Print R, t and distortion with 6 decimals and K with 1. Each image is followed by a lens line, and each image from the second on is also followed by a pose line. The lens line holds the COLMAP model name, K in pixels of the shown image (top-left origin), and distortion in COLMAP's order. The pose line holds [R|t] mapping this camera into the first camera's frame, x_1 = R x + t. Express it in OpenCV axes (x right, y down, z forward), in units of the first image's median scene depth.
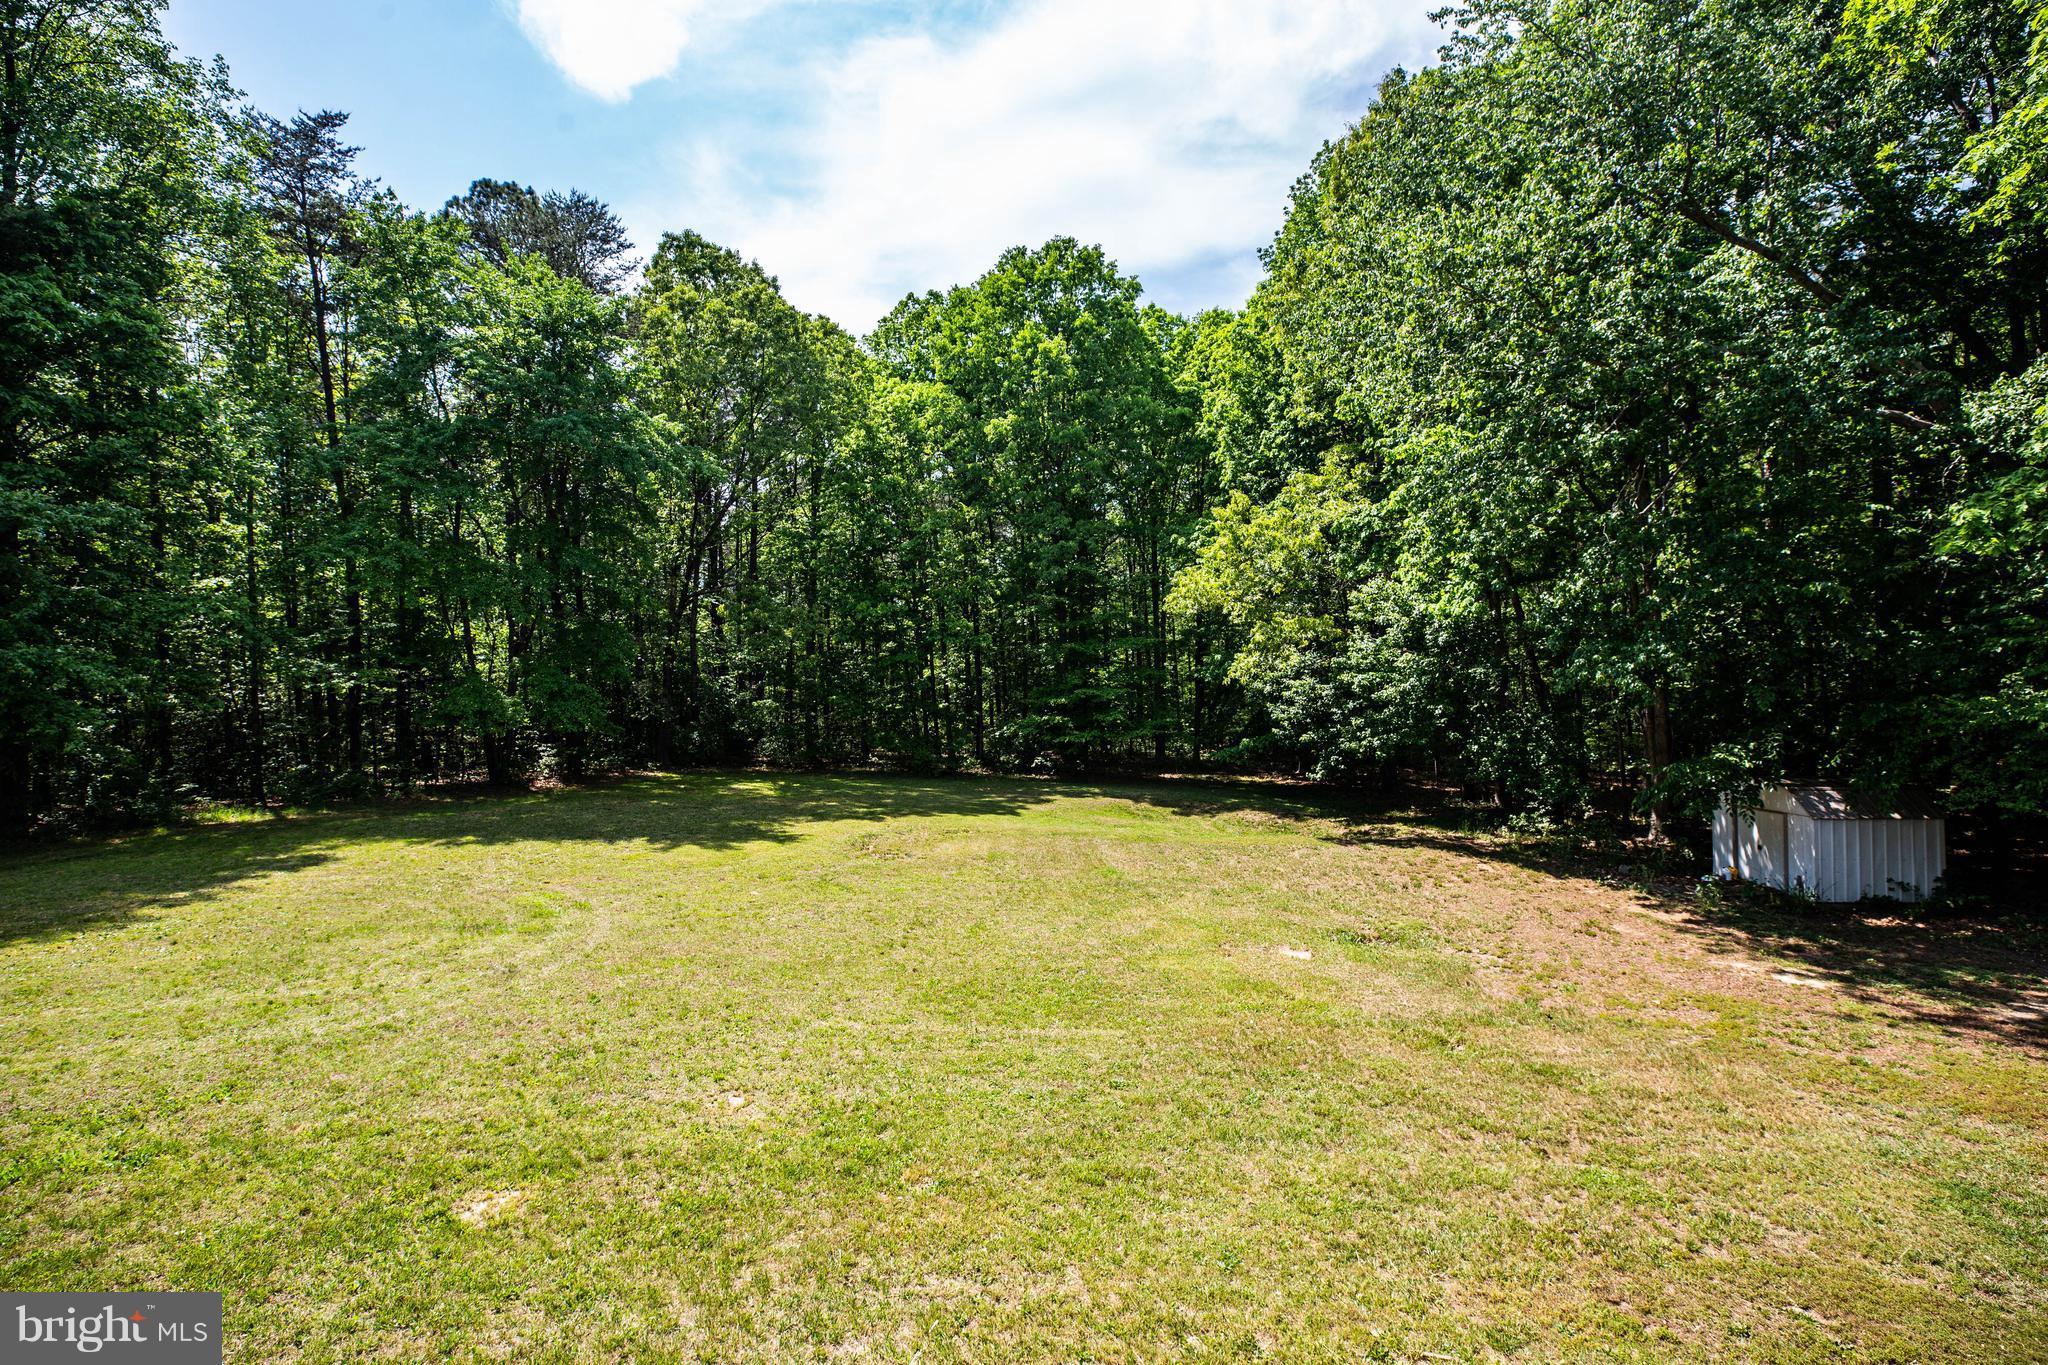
lens RADIAL K [[924.7, 0, 1025.8], [0, 924.7, 663.7], [0, 0, 1]] dist [-0.035814, 0.009062]
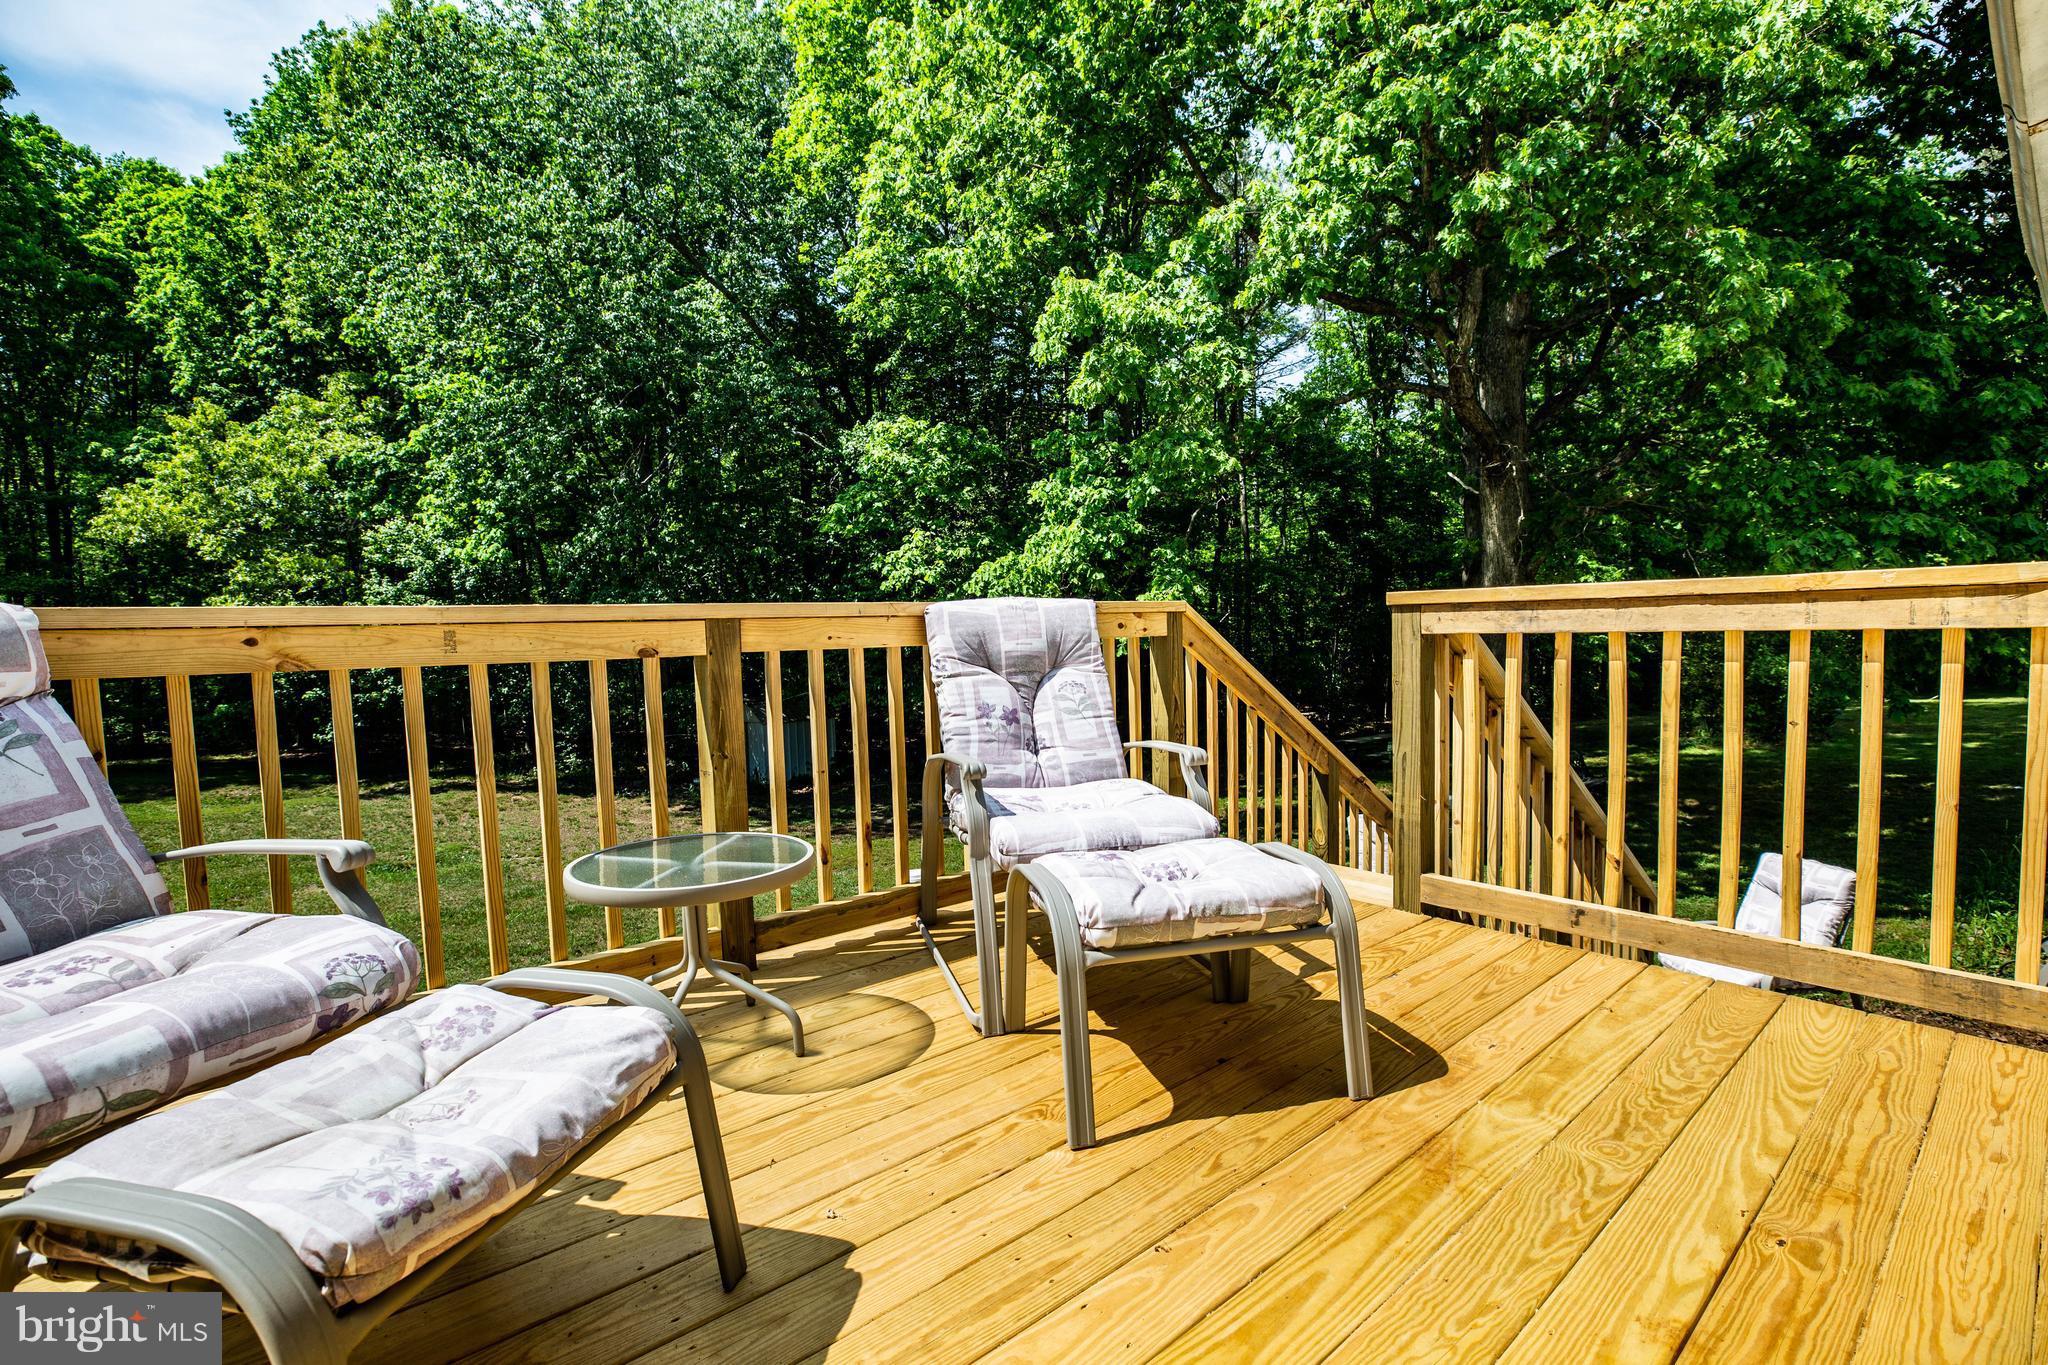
lens RADIAL K [[924.7, 0, 1031.8], [0, 924.7, 689.6], [0, 0, 1]] dist [-0.035814, 0.009062]
pose [[0.554215, -0.043688, 0.831227, -0.053294], [-0.000482, 0.998605, 0.052806, 0.036869], [-0.832374, -0.029666, 0.553420, -0.095601]]
